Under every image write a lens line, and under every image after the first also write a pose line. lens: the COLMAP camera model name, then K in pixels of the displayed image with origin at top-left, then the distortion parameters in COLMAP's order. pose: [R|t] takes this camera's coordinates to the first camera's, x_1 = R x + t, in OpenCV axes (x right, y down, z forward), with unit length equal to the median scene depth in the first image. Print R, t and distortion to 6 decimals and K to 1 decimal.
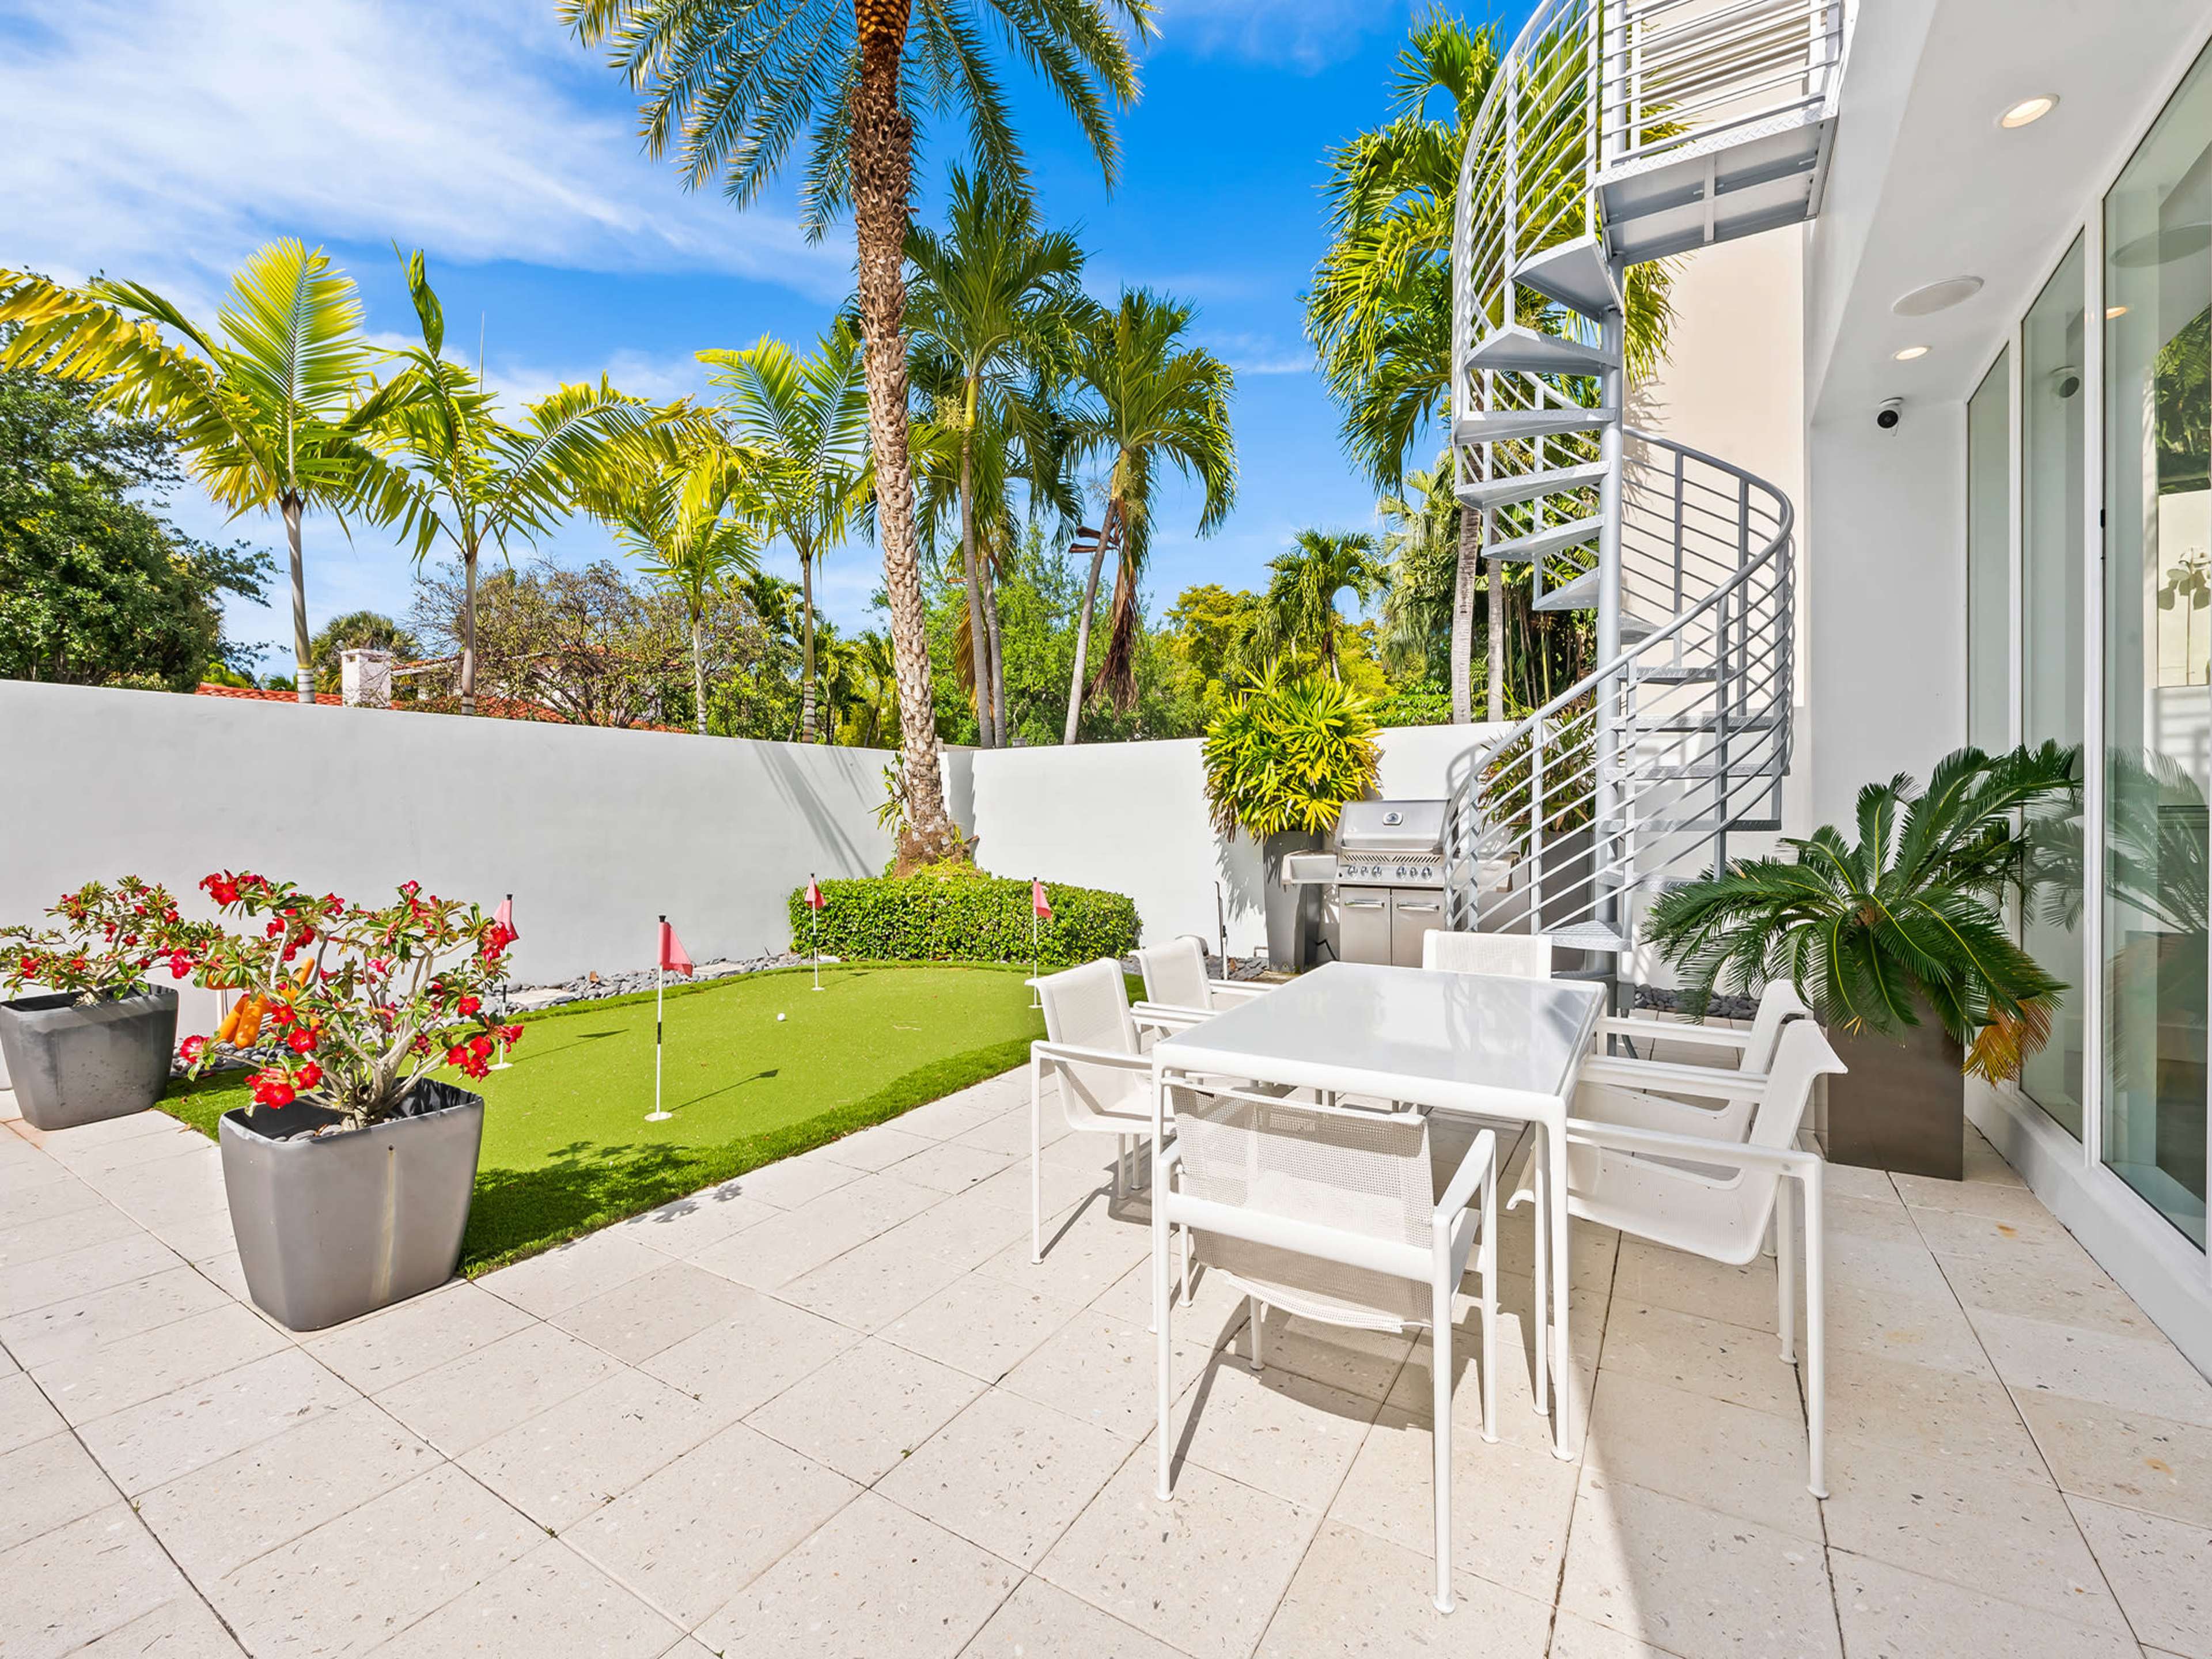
lens RADIAL K [[923.7, 0, 1120.2], [0, 923.7, 814.9], [0, 0, 1]] dist [0.014350, -0.003255]
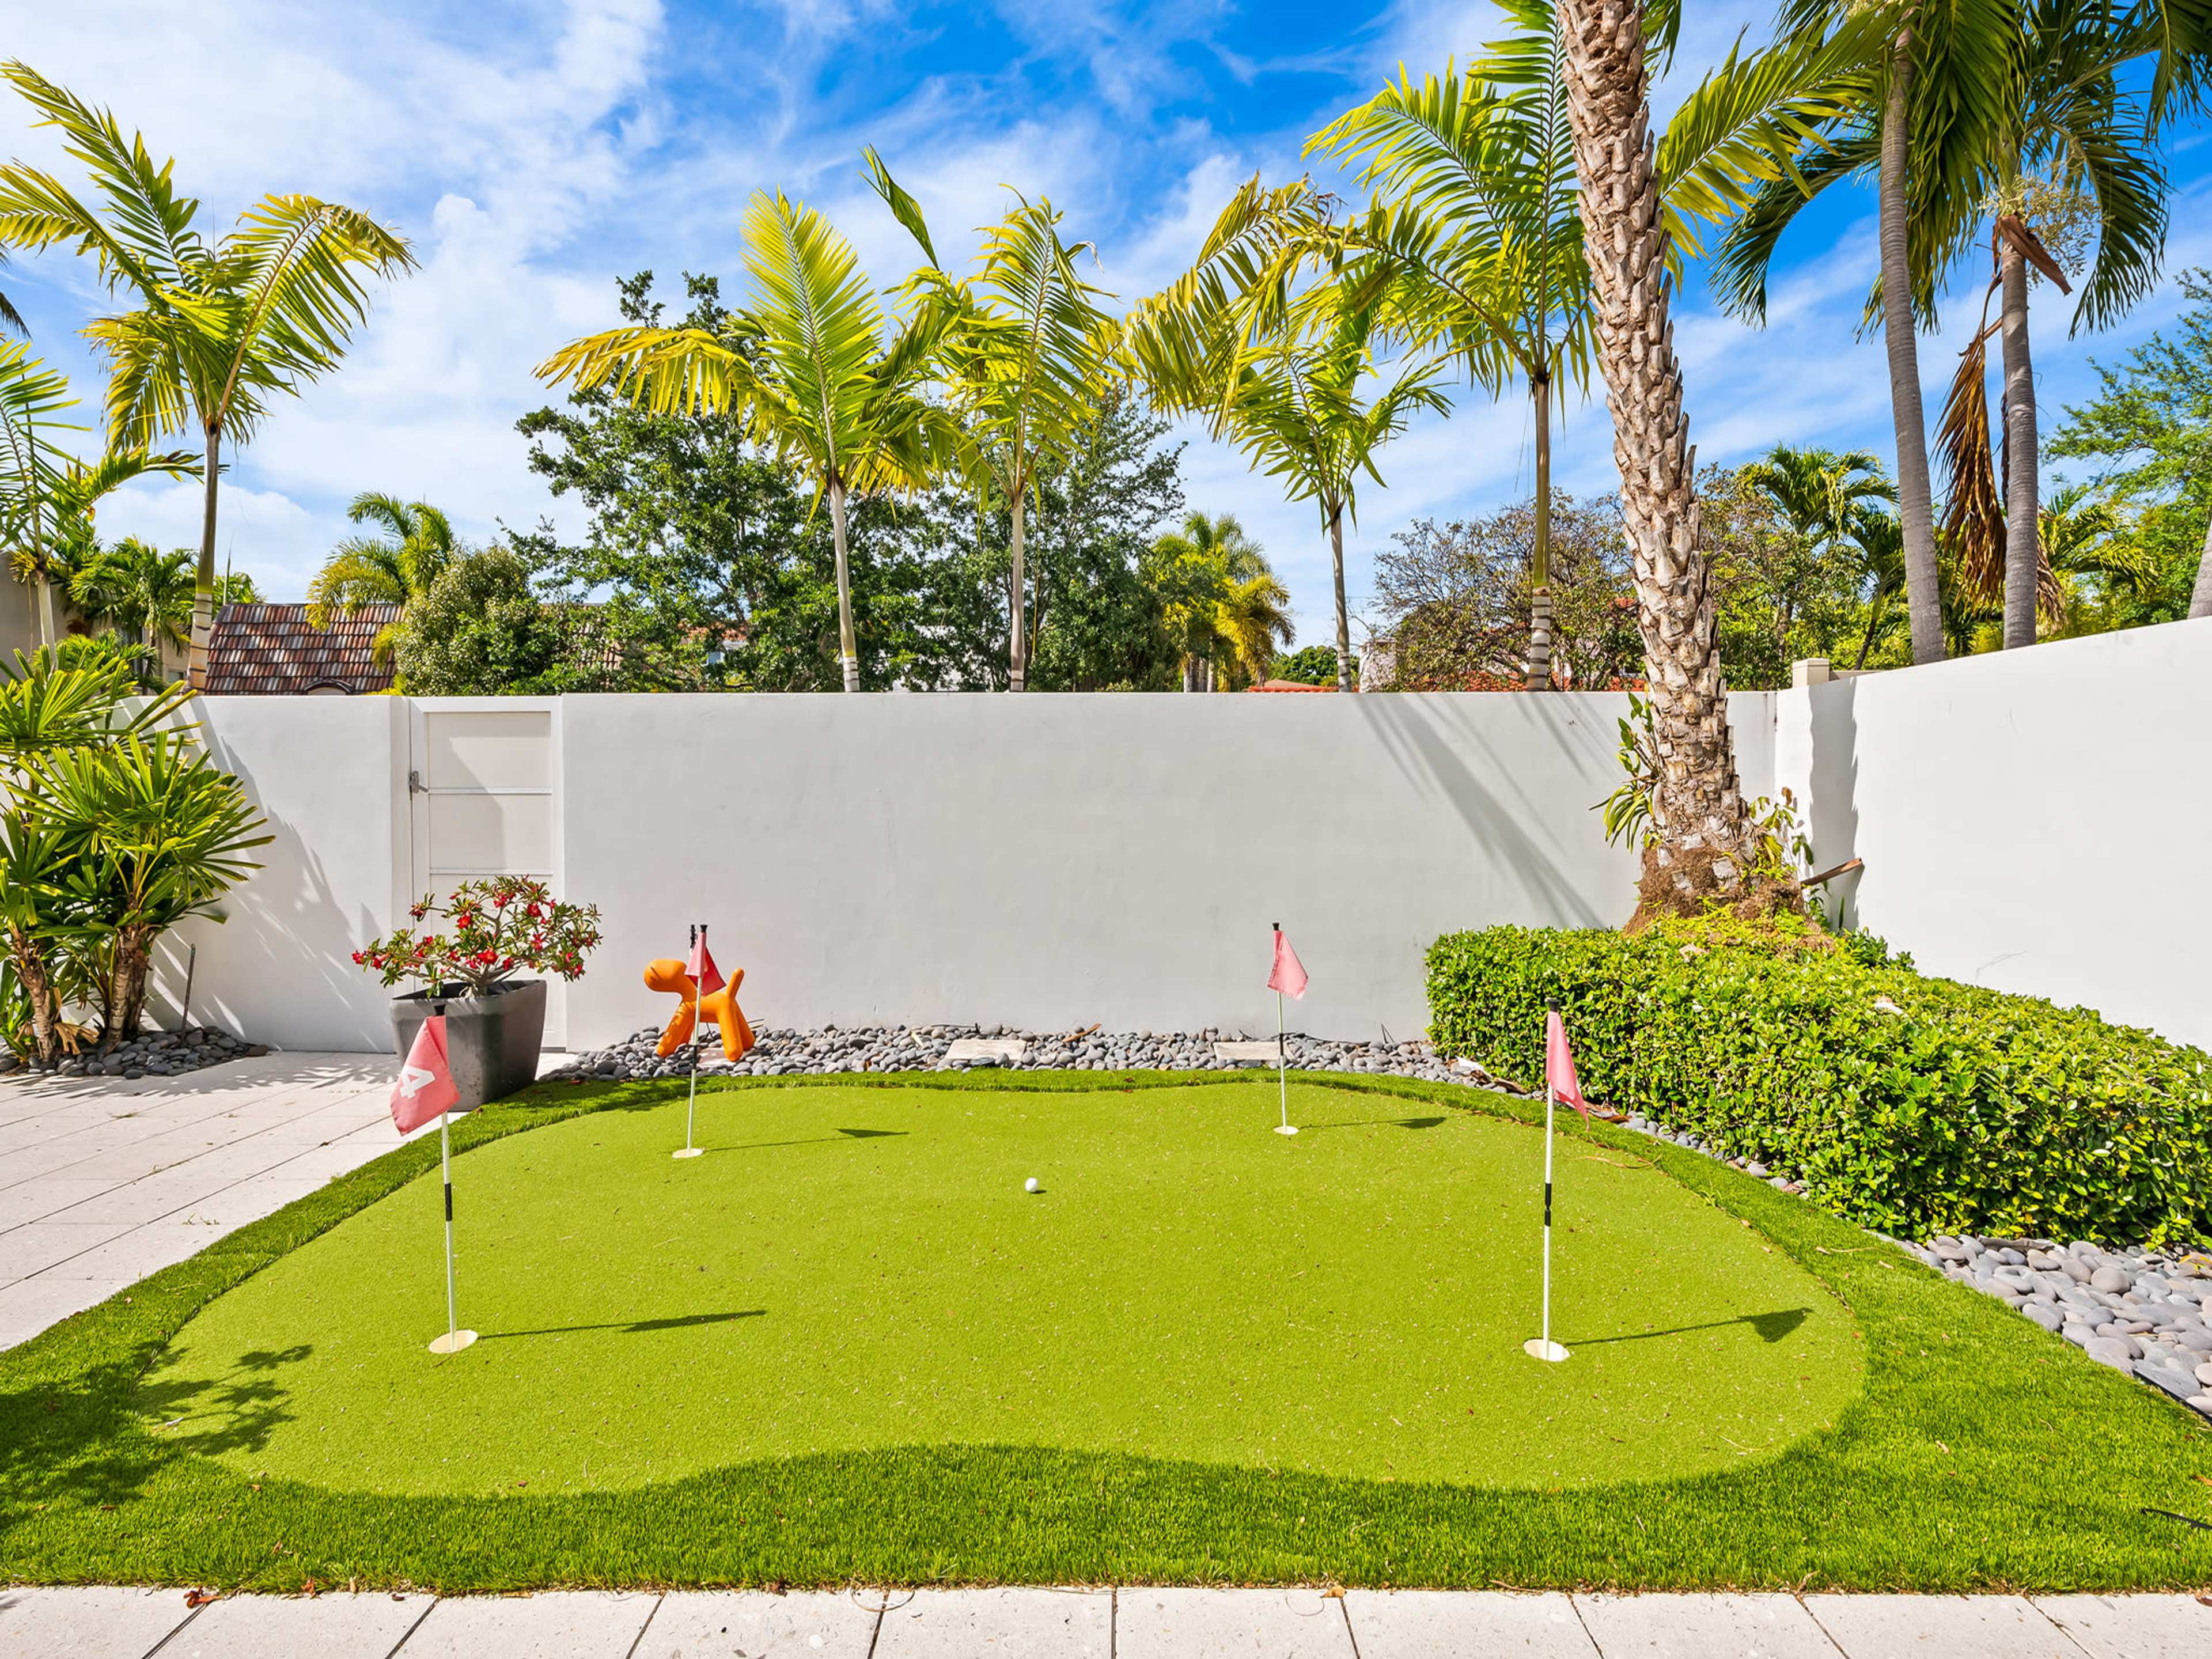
lens RADIAL K [[1075.4, 0, 1100.4], [0, 1075.4, 821.6], [0, 0, 1]] dist [-0.001209, -0.001266]
pose [[0.513572, 0.020560, -0.857800, 0.126126], [-0.001553, 0.999734, 0.023032, -0.009580], [0.858045, -0.010496, 0.513467, 0.437077]]
